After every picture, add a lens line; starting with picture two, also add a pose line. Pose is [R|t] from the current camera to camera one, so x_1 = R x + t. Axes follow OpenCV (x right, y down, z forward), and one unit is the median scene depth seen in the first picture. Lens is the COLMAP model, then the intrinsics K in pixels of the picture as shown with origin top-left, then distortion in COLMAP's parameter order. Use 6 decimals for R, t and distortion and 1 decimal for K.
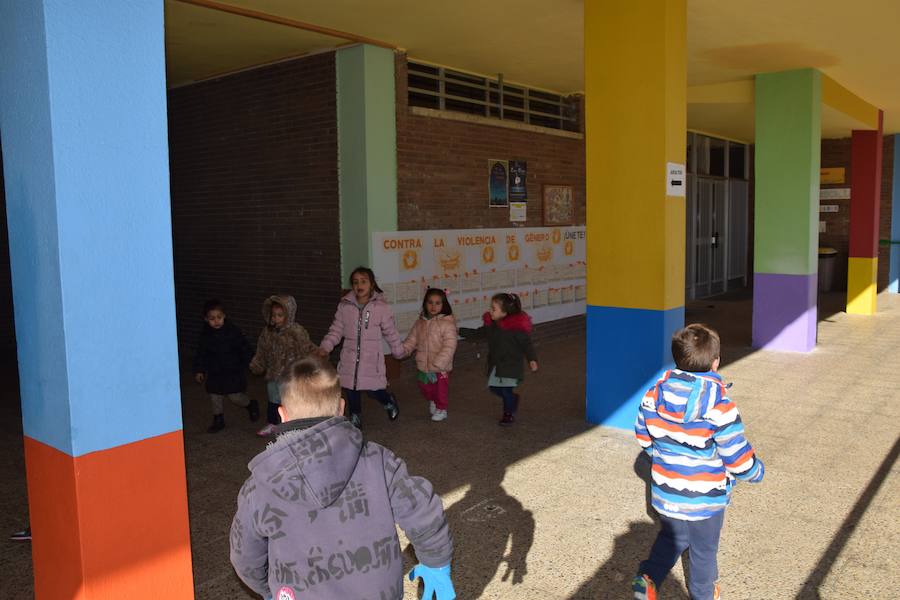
lens RADIAL K [[759.3, 0, 451.3], [0, 759.3, 296.4], [0, 0, 1]] dist [-0.137141, 0.159500]
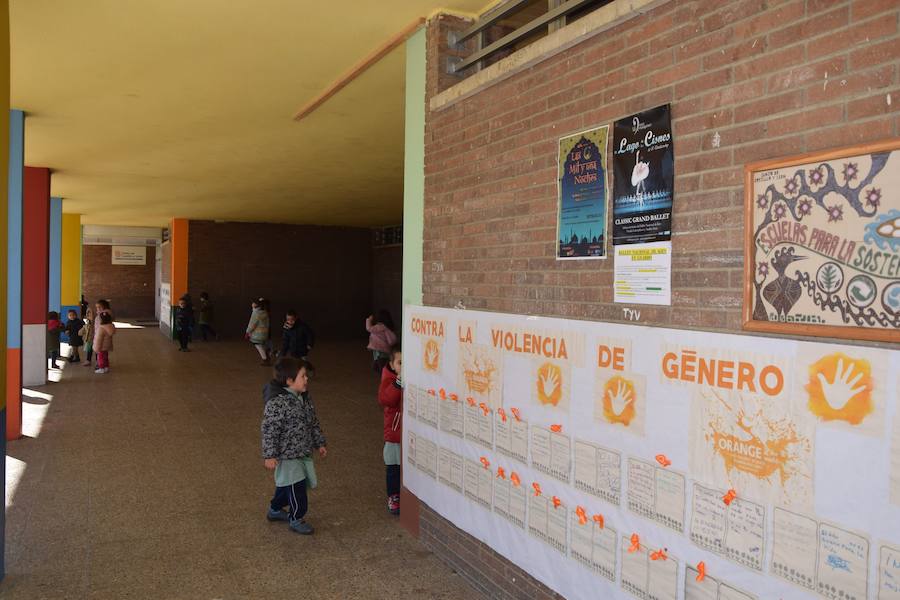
lens RADIAL K [[759.3, 0, 451.3], [0, 759.3, 296.4], [0, 0, 1]] dist [-0.137141, 0.159500]
pose [[-0.435743, 0.026894, -0.899669, 0.415109], [-0.096393, 0.992411, 0.076353, -0.123447], [0.894895, 0.119992, -0.429843, 1.106311]]
